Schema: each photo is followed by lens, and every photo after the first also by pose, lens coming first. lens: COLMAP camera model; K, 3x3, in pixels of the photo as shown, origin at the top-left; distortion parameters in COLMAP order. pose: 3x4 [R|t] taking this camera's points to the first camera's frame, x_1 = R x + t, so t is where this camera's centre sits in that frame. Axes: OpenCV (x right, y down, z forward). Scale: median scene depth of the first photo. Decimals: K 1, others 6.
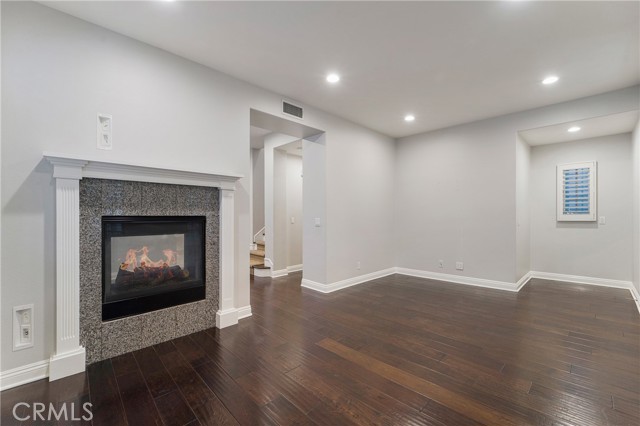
lens RADIAL K [[266.5, 0, 319.3], [0, 266.5, 216.7], [0, 0, 1]] dist [0.039413, 0.000063]
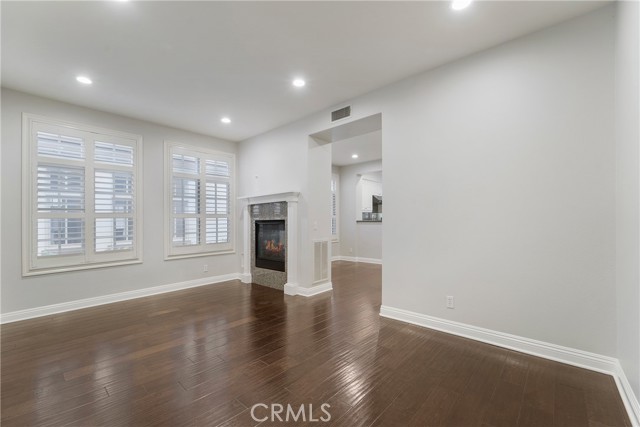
lens RADIAL K [[268.6, 0, 320.4], [0, 268.6, 217.7], [0, 0, 1]] dist [-0.002212, -0.000335]
pose [[0.067863, -0.001474, -0.997694, 1.218627], [0.013413, 0.999910, -0.000565, -0.012011], [0.997605, -0.013344, 0.067876, 1.154029]]
